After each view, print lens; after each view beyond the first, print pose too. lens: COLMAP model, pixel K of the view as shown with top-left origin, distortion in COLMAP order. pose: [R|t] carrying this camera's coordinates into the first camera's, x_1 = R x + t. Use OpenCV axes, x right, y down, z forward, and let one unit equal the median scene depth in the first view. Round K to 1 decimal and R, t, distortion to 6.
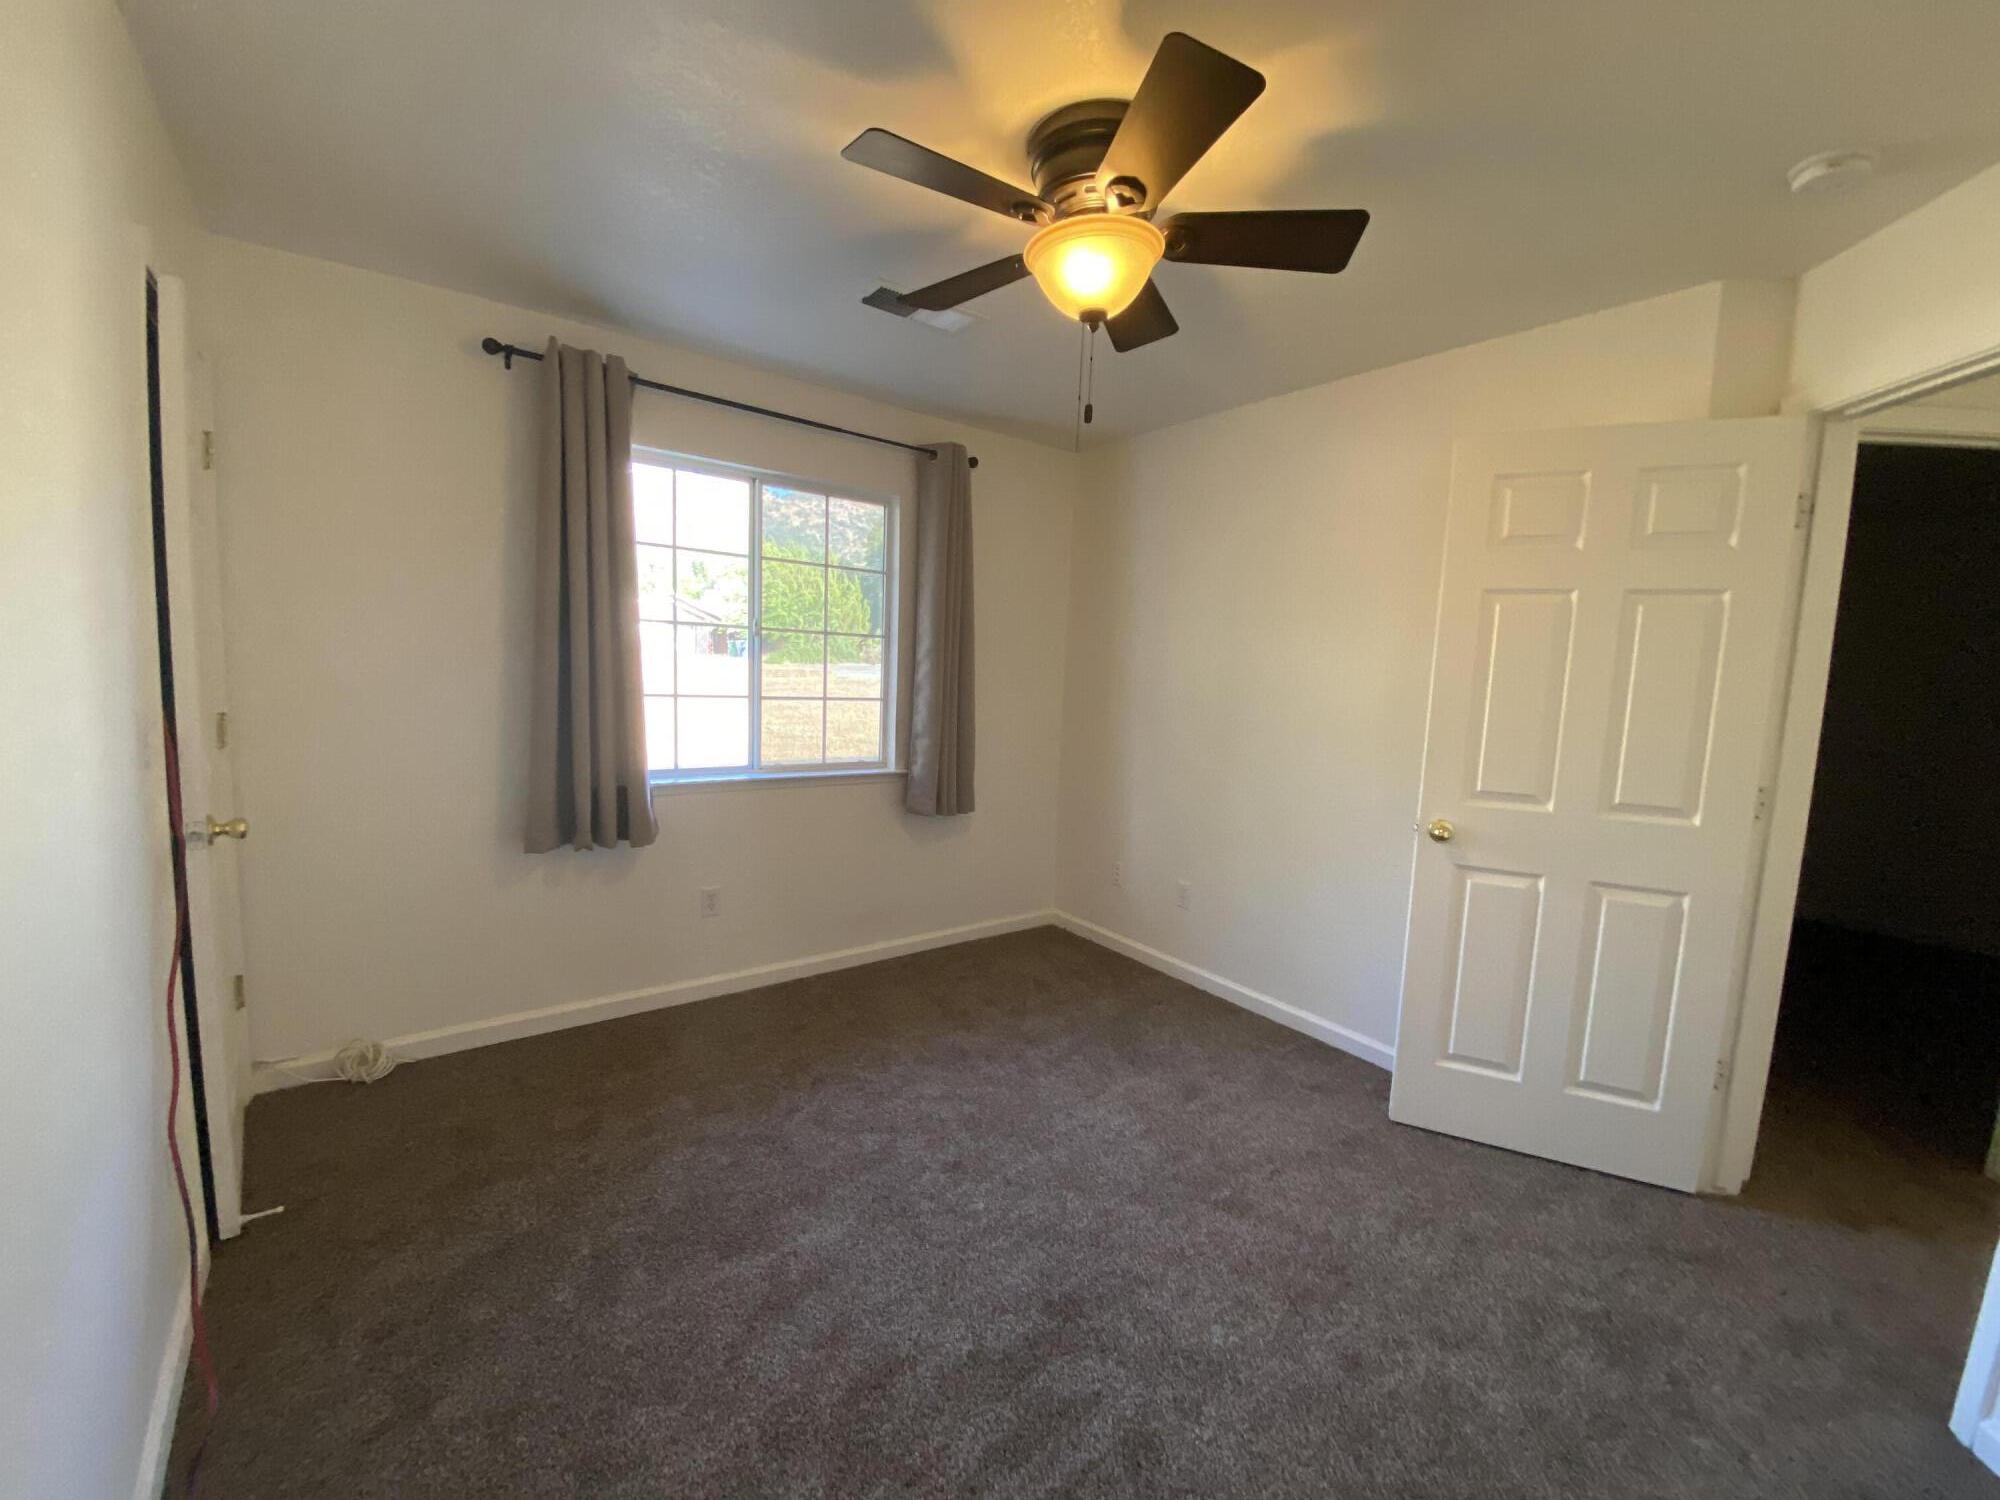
lens RADIAL K [[751.4, 0, 1000.0], [0, 751.4, 750.0], [0, 0, 1]] dist [-0.001455, -0.000108]
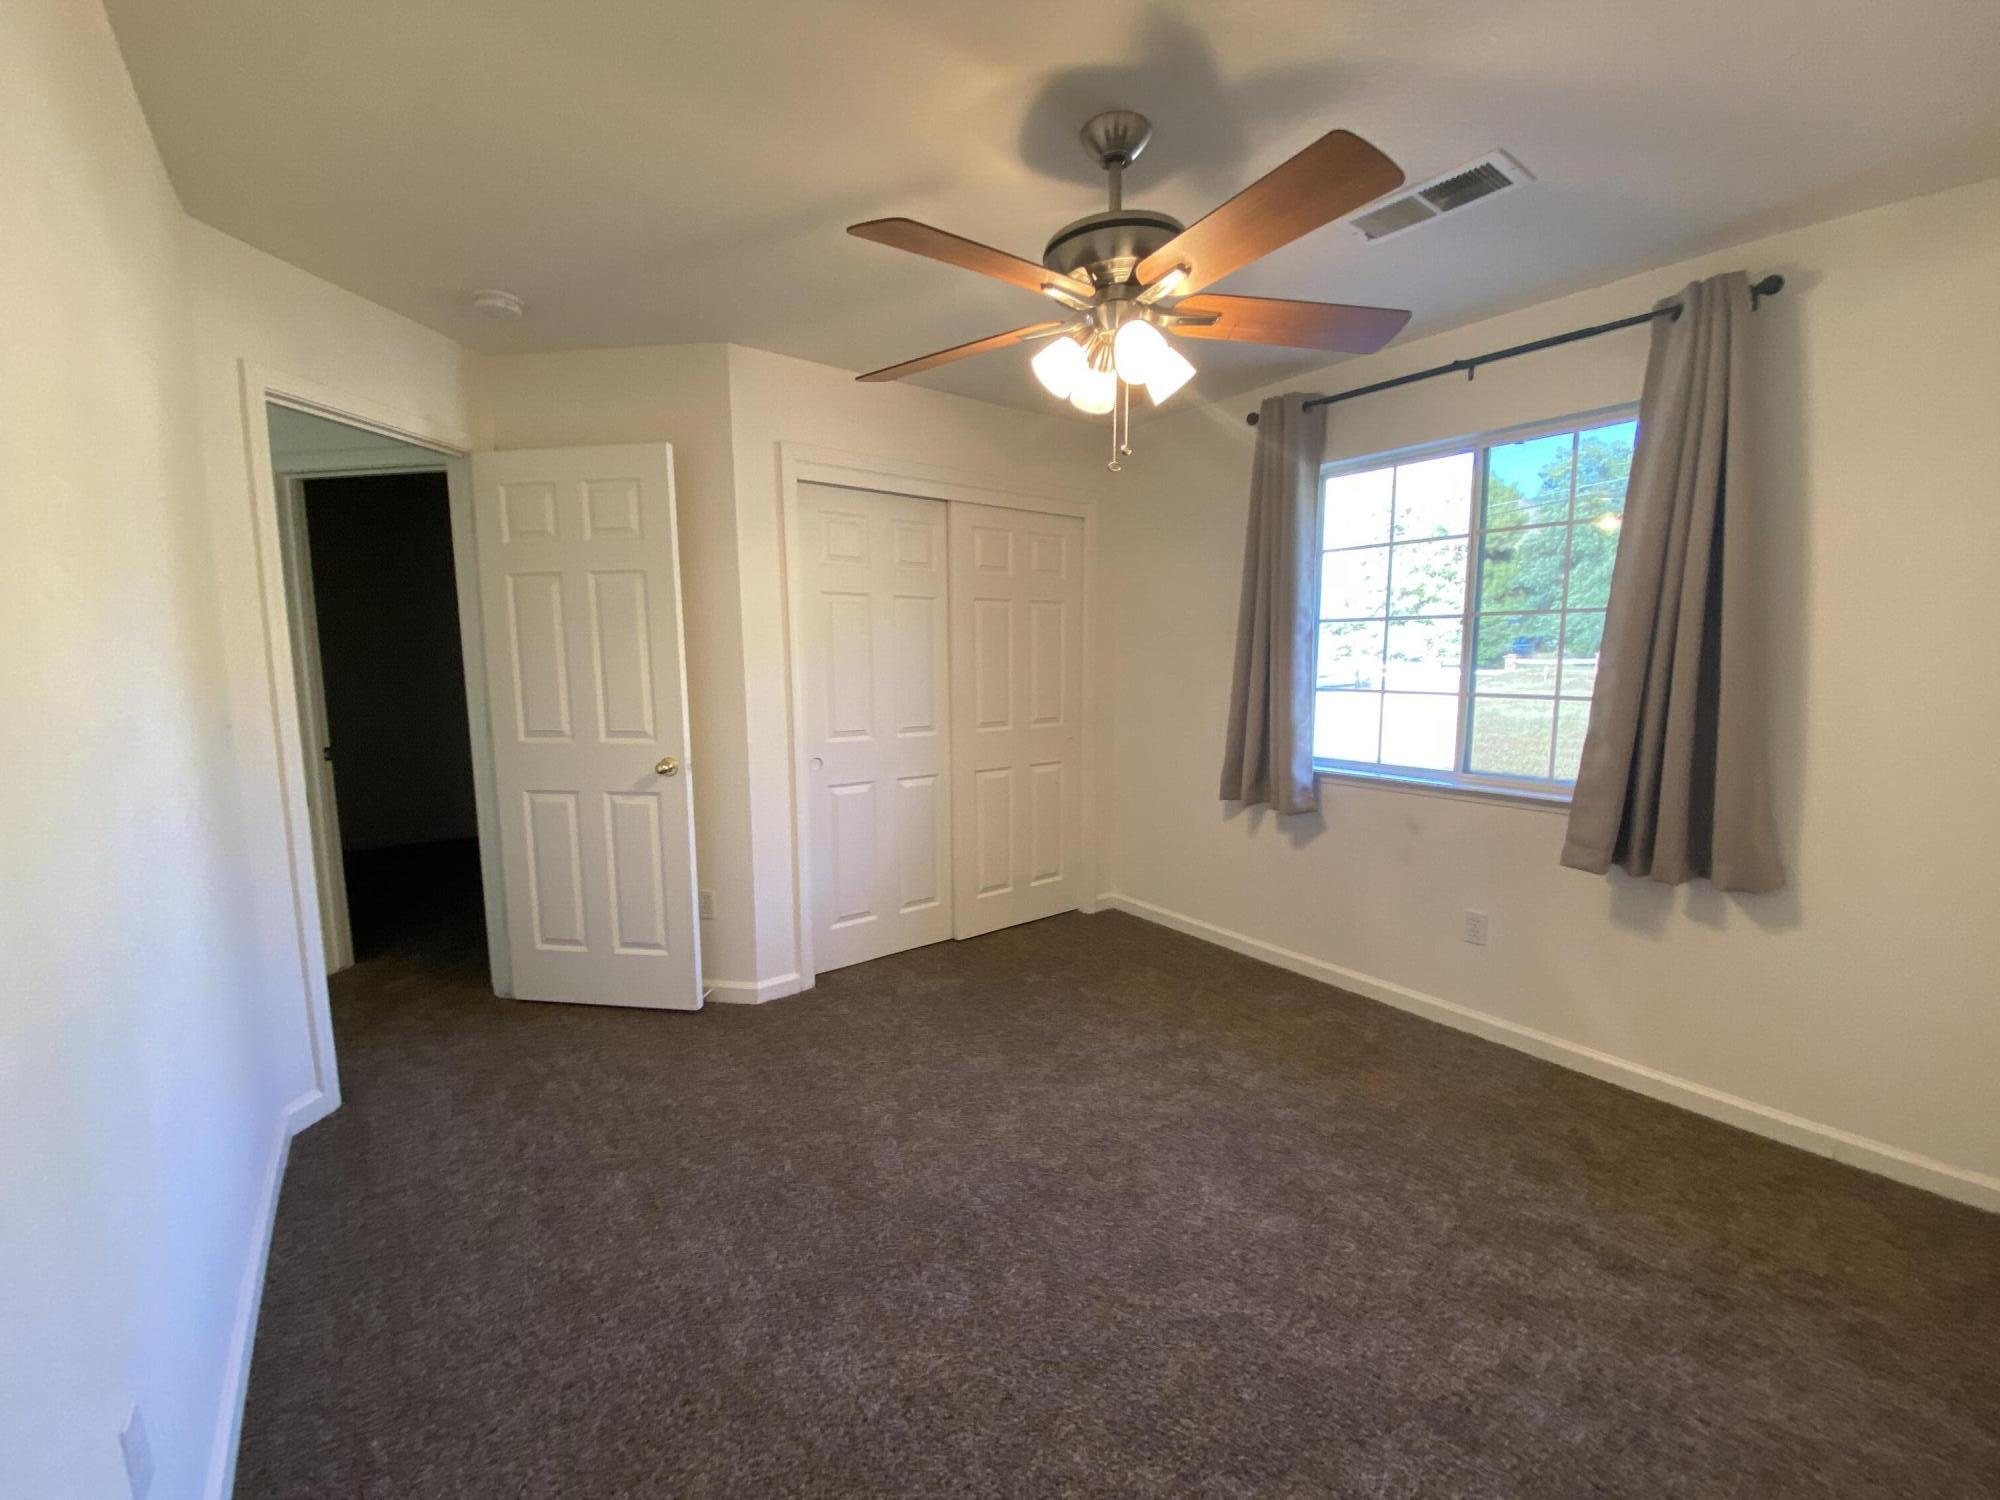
lens RADIAL K [[803.2, 0, 1000.0], [0, 803.2, 750.0], [0, 0, 1]] dist [0.001343, 0.000116]
pose [[0.031280, 0.080810, -0.996239, 0.600753], [-0.104736, 0.991504, 0.077137, -0.020988], [0.994008, 0.101929, 0.039478, 0.441544]]
